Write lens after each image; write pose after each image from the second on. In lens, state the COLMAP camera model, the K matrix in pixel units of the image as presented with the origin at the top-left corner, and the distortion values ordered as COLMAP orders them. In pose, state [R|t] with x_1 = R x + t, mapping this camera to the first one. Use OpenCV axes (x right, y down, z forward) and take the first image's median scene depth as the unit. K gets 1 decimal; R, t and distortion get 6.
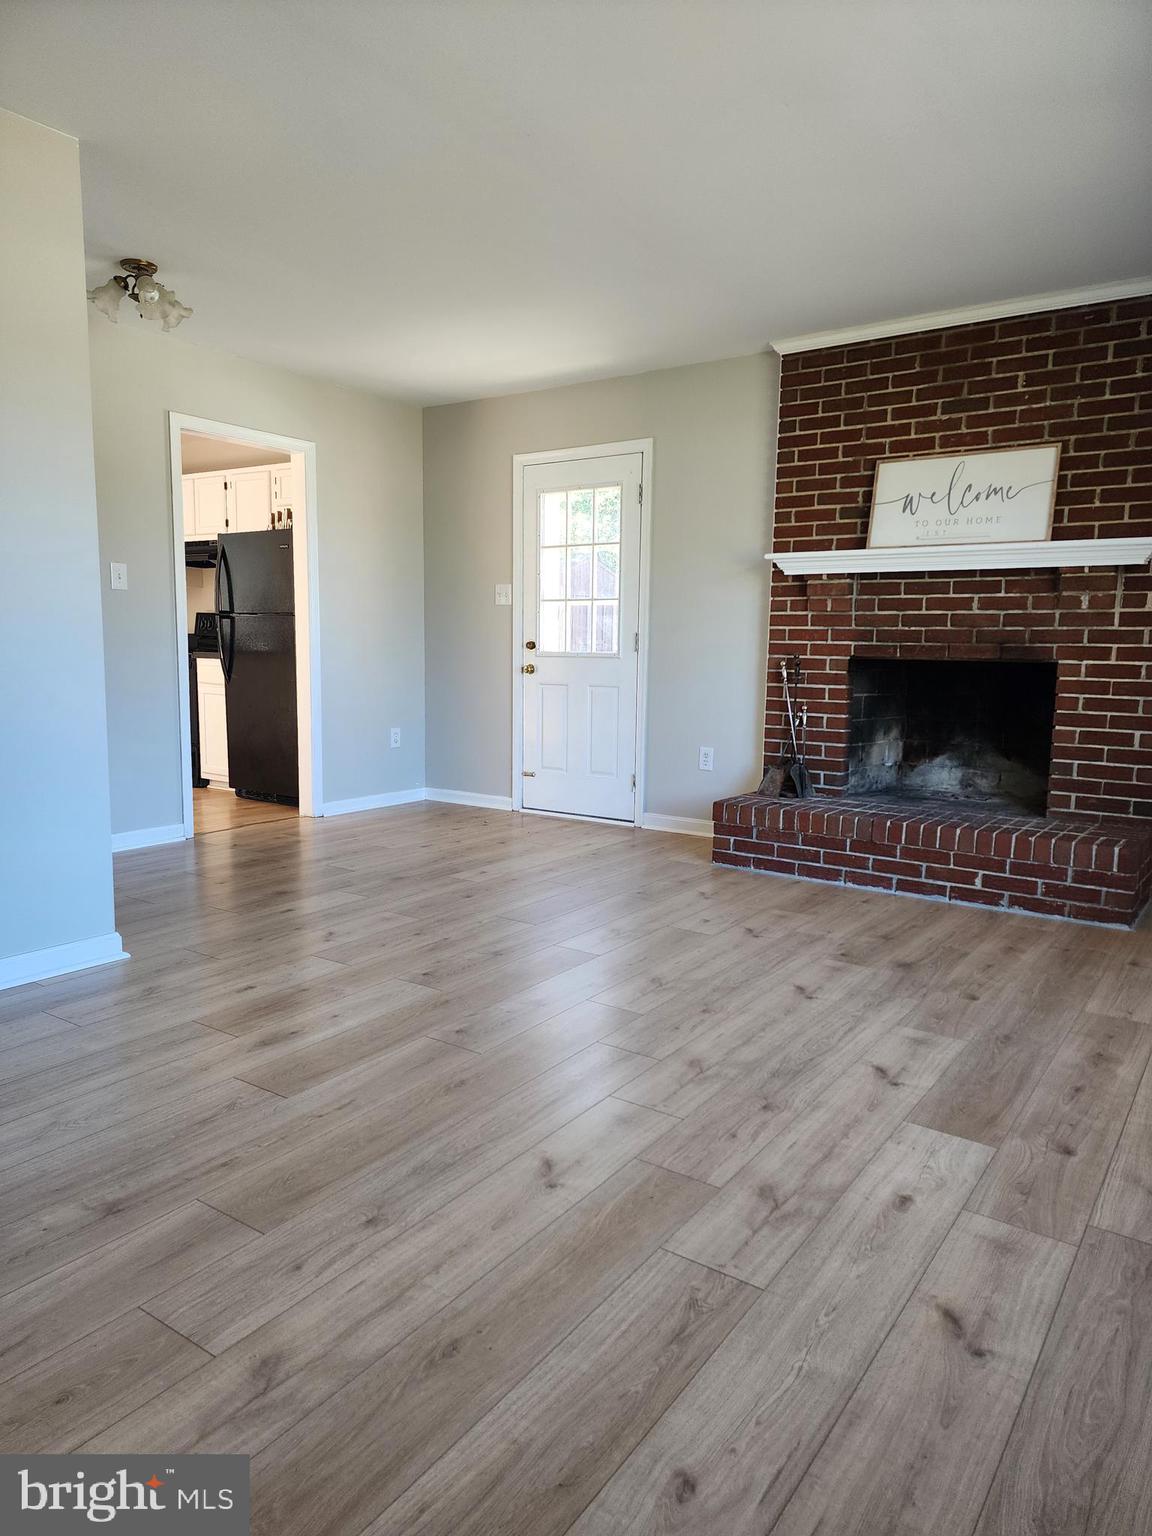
lens RADIAL K [[1032.2, 0, 552.5], [0, 1032.2, 783.4], [0, 0, 1]] dist [0.069178, -0.051886]
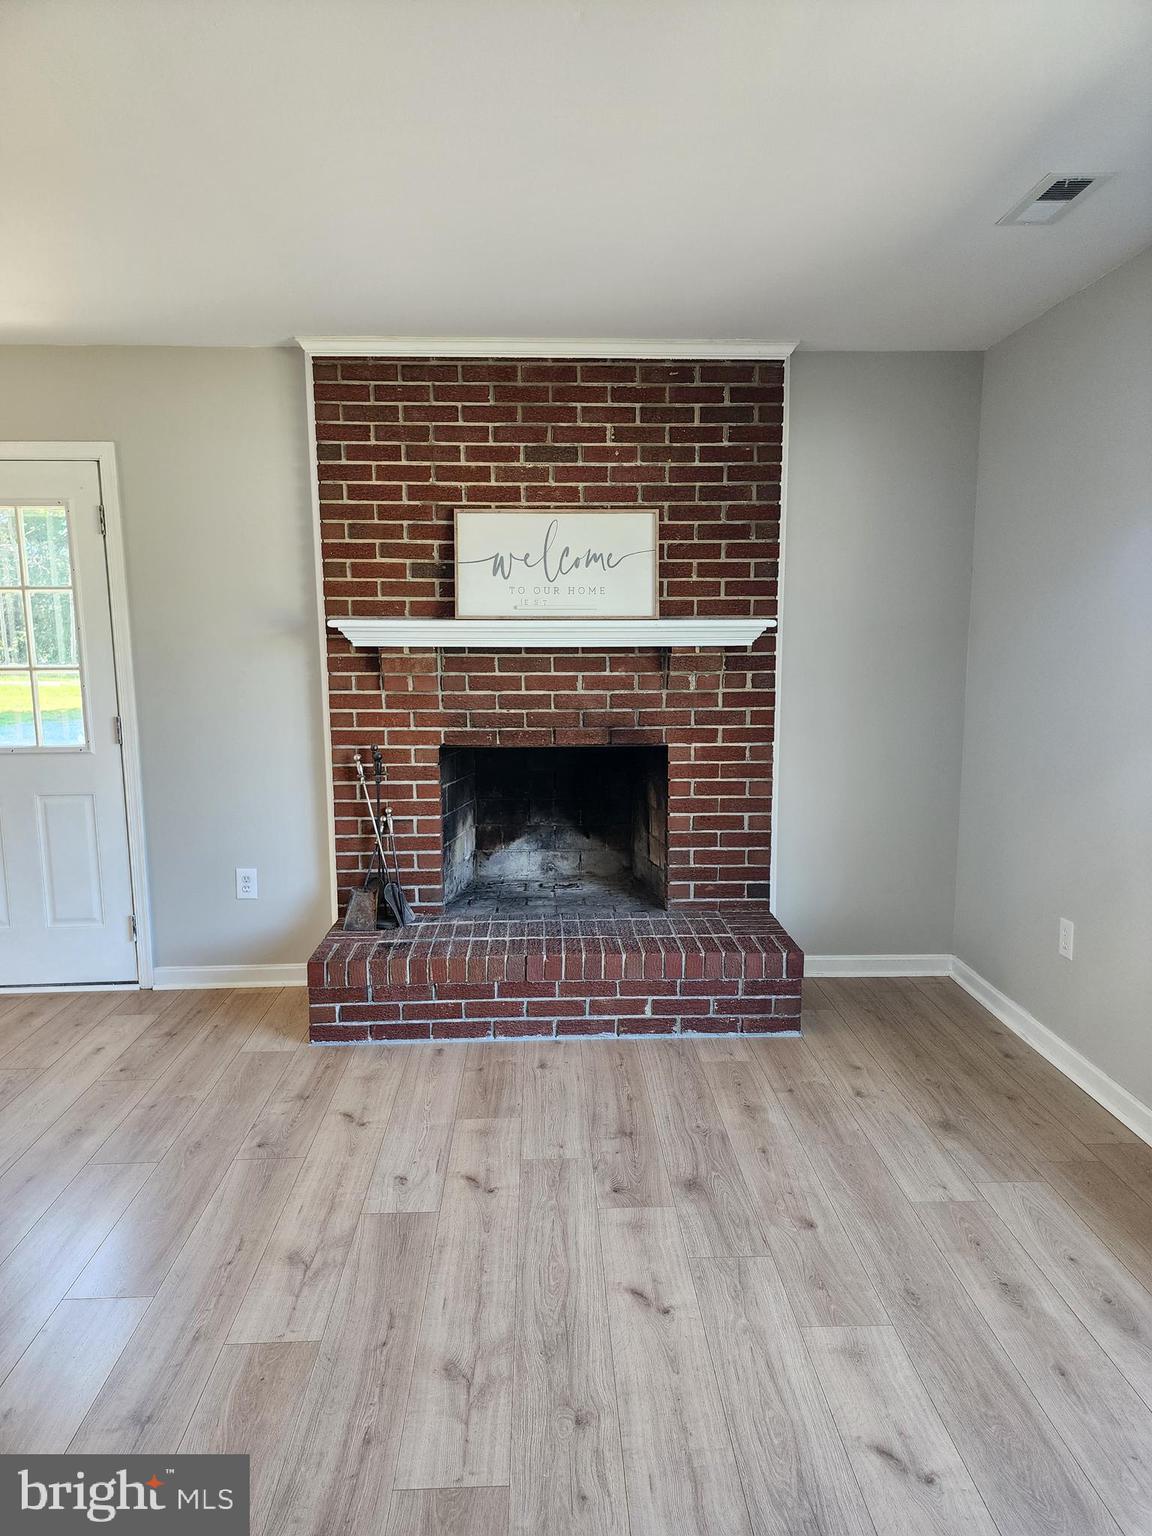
lens RADIAL K [[1032.2, 0, 576.0], [0, 1032.2, 779.0], [0, 0, 1]] dist [0.069178, -0.051886]
pose [[0.785540, -0.110767, 0.608817, -0.130487], [0.100116, 0.993637, 0.051603, -0.131939], [-0.610658, 0.020416, 0.791631, 0.305511]]
